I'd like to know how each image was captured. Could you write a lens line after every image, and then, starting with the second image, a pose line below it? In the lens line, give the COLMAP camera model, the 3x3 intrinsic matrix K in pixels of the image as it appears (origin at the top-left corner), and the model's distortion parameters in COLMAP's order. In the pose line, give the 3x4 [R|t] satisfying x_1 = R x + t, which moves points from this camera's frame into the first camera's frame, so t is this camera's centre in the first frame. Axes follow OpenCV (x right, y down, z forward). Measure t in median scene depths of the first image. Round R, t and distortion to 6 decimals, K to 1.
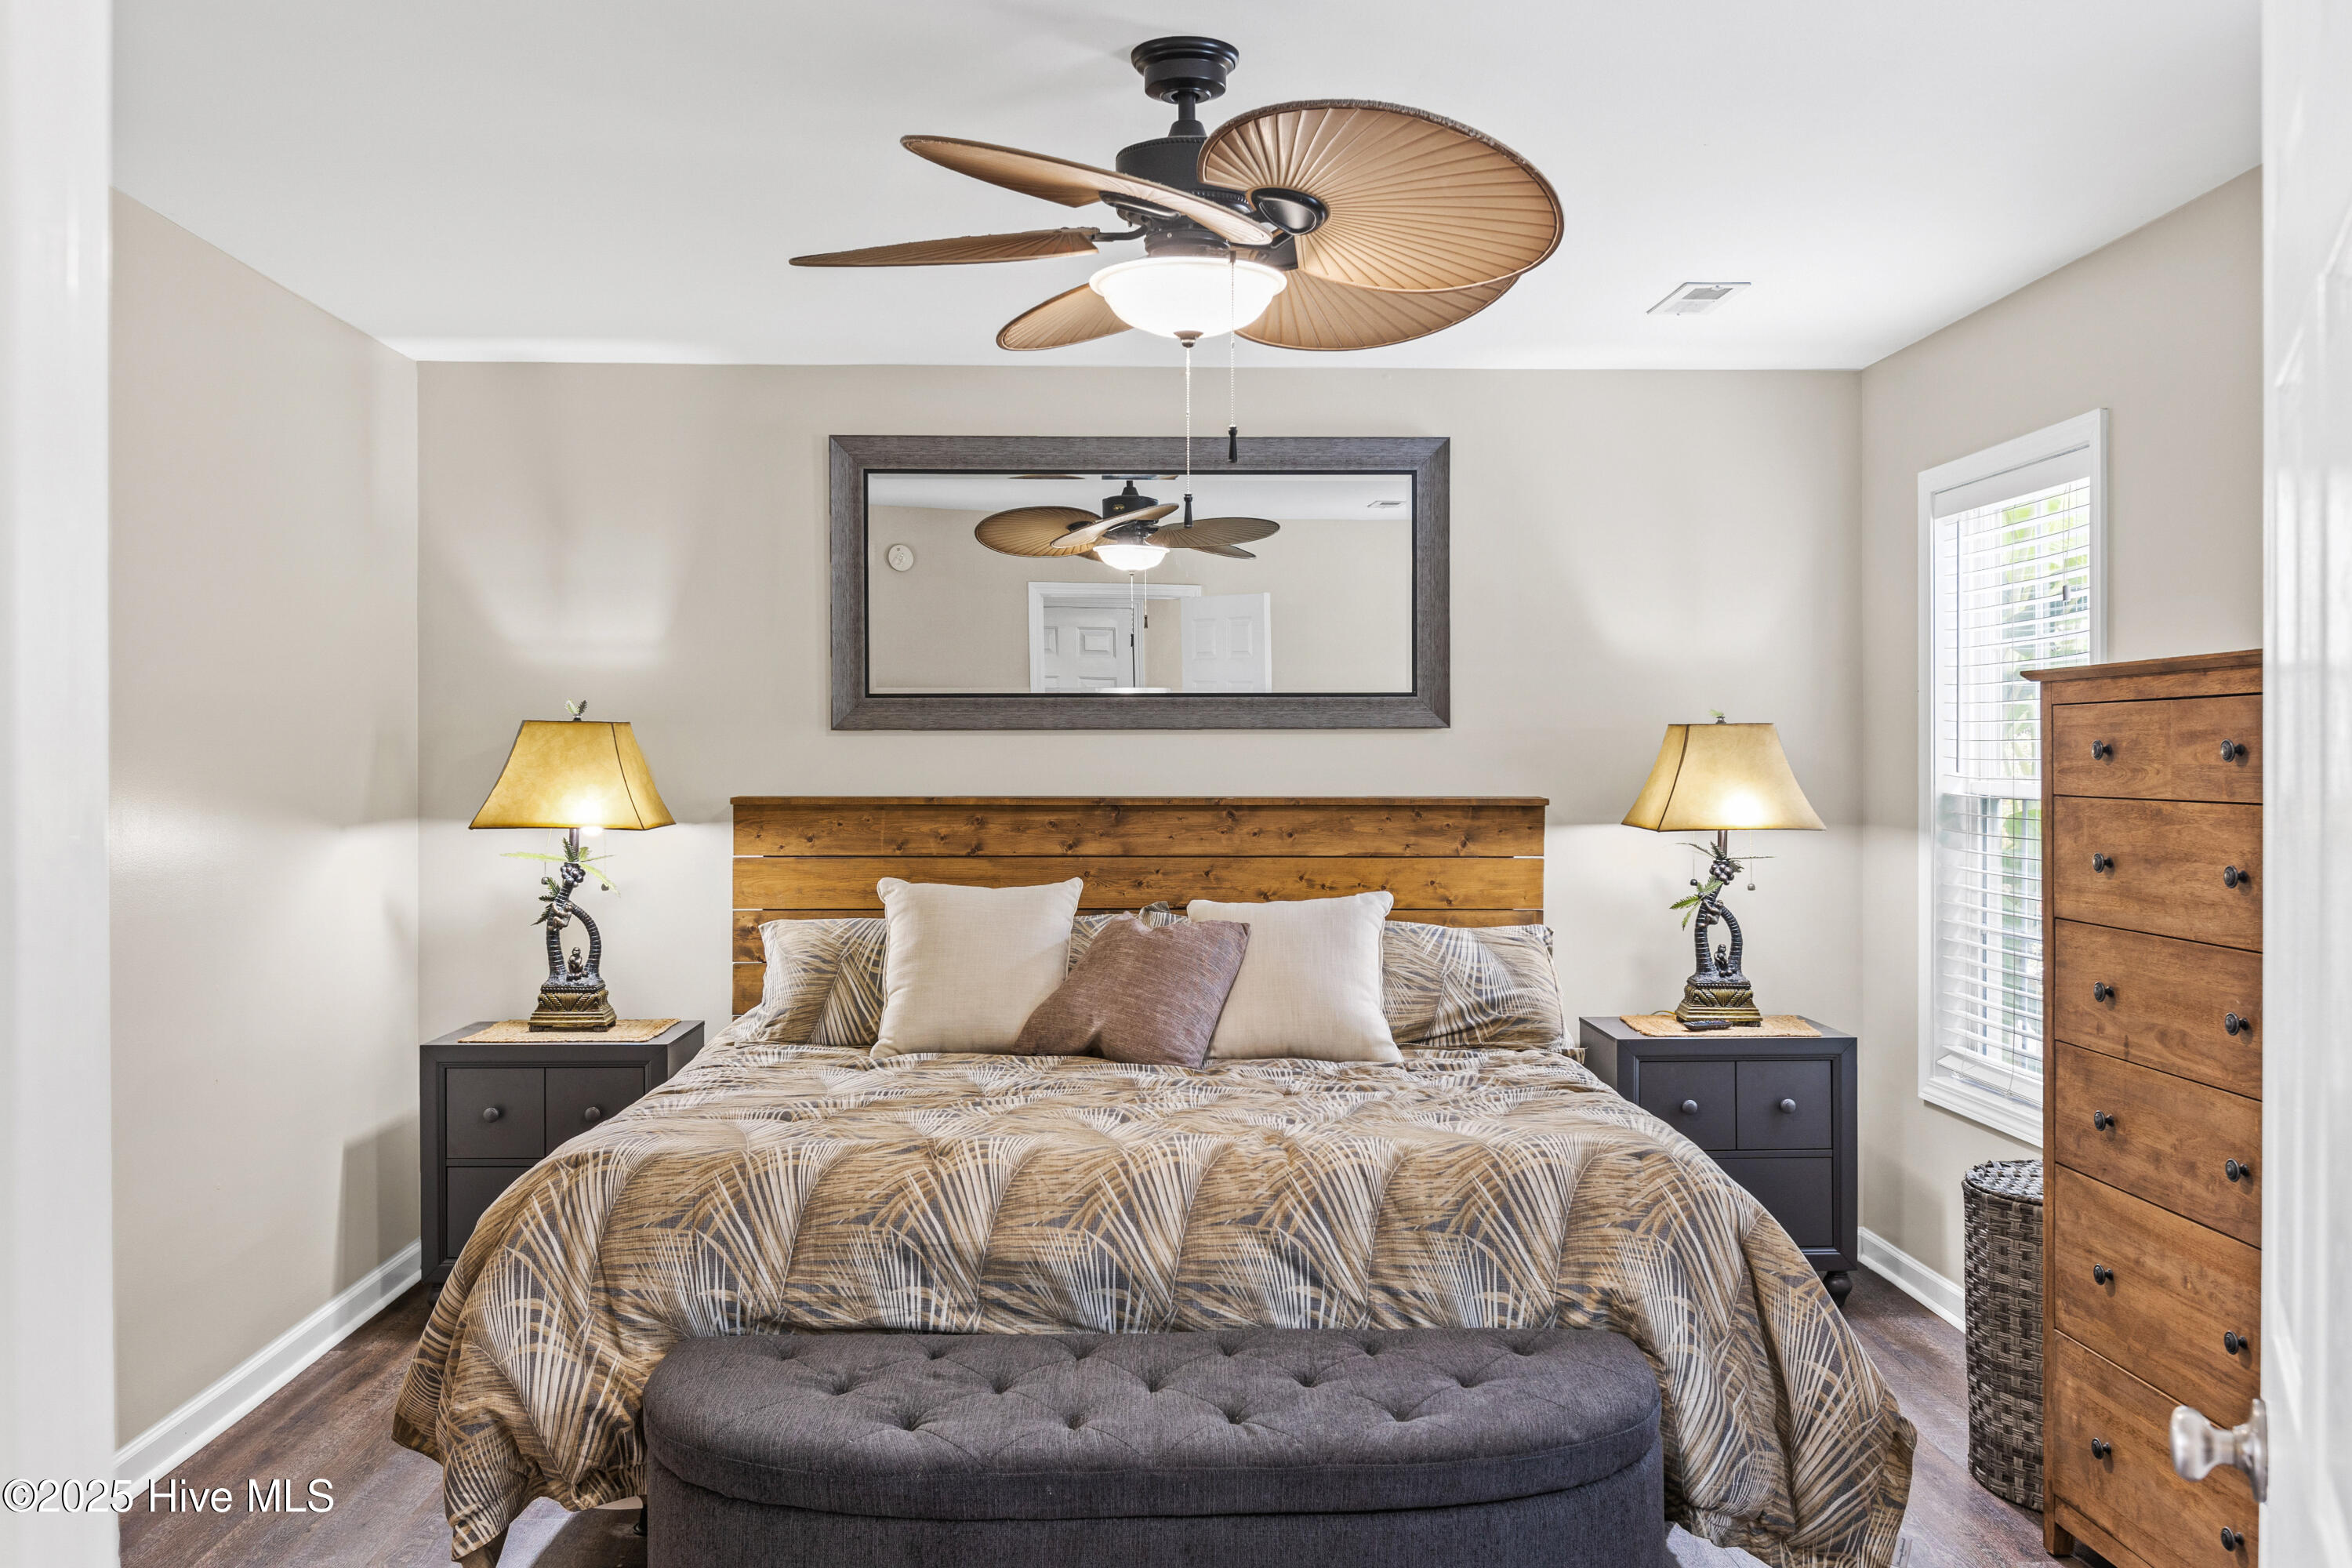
lens RADIAL K [[1934.0, 0, 1170.8], [0, 1934.0, 781.4], [0, 0, 1]] dist [0.010023, 0.003152]
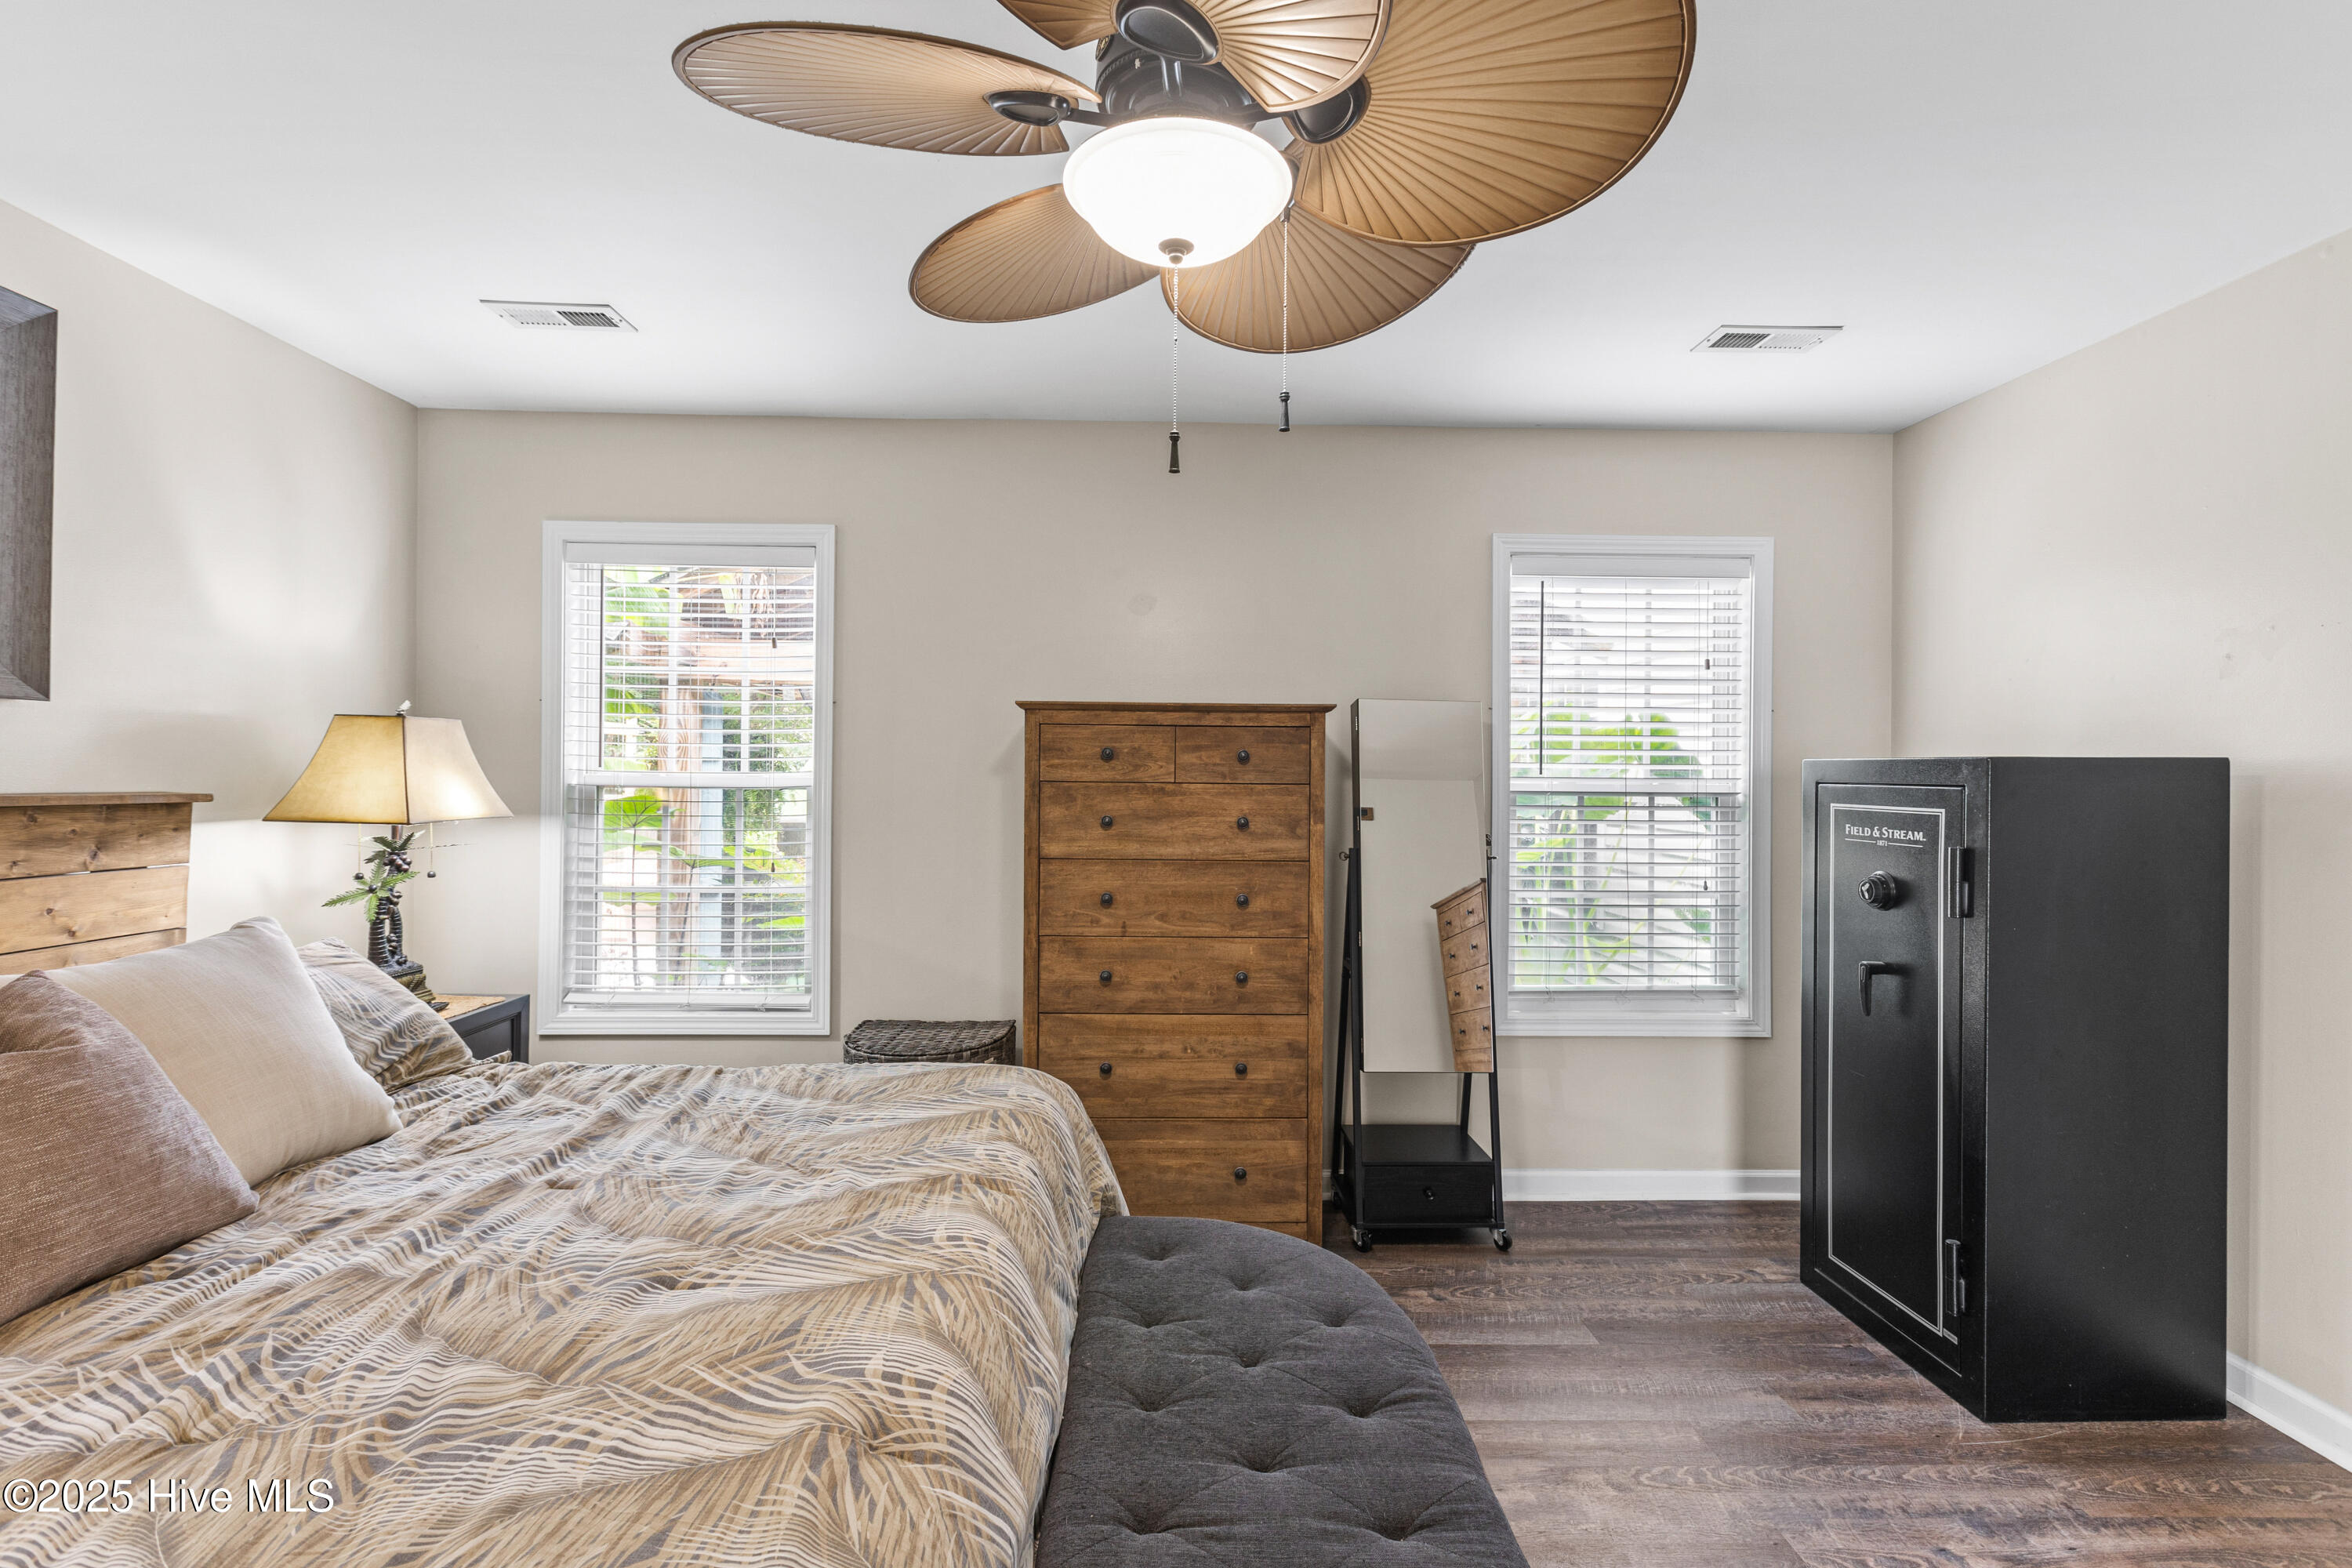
lens RADIAL K [[1070.9, 0, 1172.8], [0, 1070.9, 778.3], [0, 0, 1]] dist [0.003717, -0.000429]
pose [[0.004930, 0.000160, 0.999988, -0.270064], [0.002558, 0.999997, -0.000172, 0.003376], [-0.999985, 0.002558, 0.004929, 0.574003]]
